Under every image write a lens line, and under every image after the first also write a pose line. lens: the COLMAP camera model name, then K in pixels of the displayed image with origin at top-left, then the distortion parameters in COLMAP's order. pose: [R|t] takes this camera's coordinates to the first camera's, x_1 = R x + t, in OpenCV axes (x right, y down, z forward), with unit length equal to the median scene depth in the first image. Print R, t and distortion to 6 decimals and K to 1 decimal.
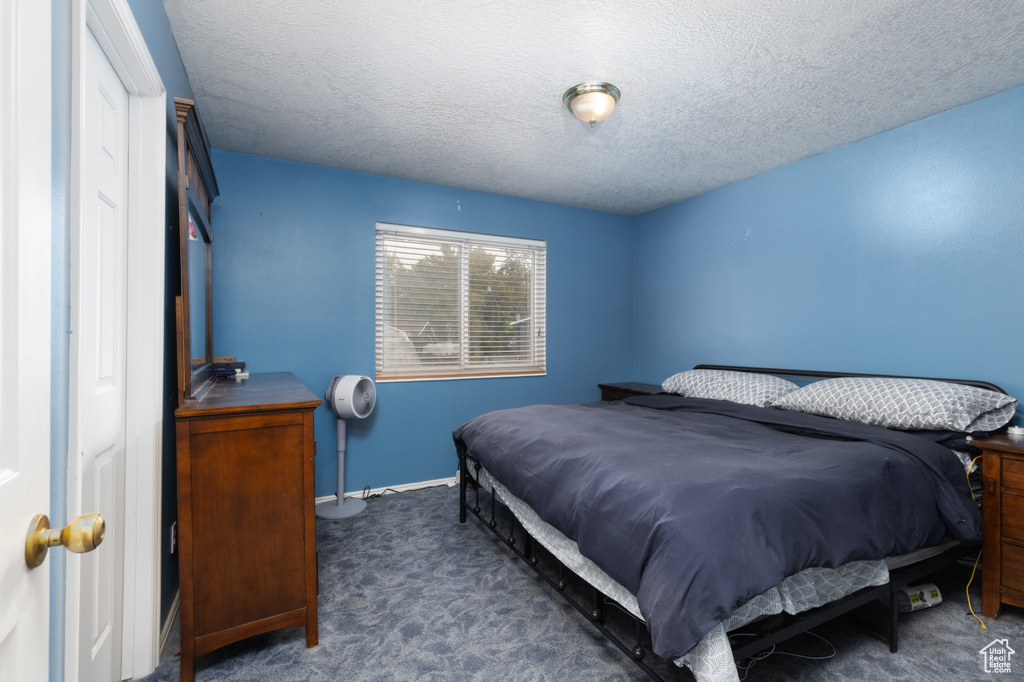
lens RADIAL K [[455.5, 0, 514.4], [0, 455.5, 339.8], [0, 0, 1]] dist [0.004096, 0.000293]
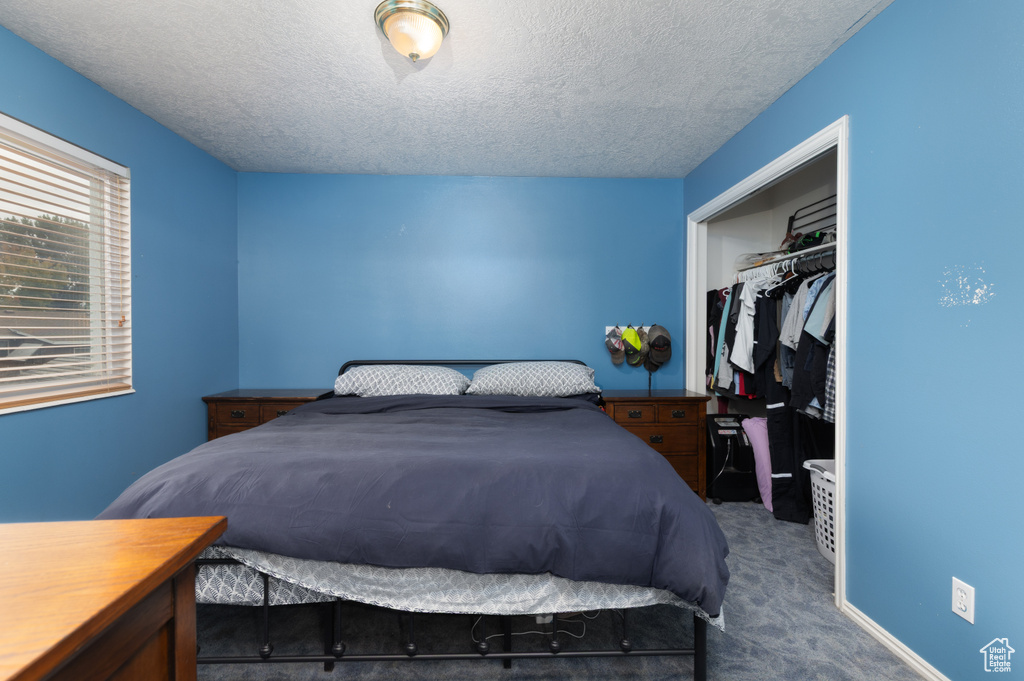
lens RADIAL K [[463.1, 0, 512.0], [0, 463.1, 340.5], [0, 0, 1]] dist [0.012886, 0.000274]
pose [[0.429599, -0.015371, 0.902889, -0.370177], [0.000511, 0.999859, 0.016779, -0.001823], [-0.903020, -0.006747, 0.429546, 0.384437]]
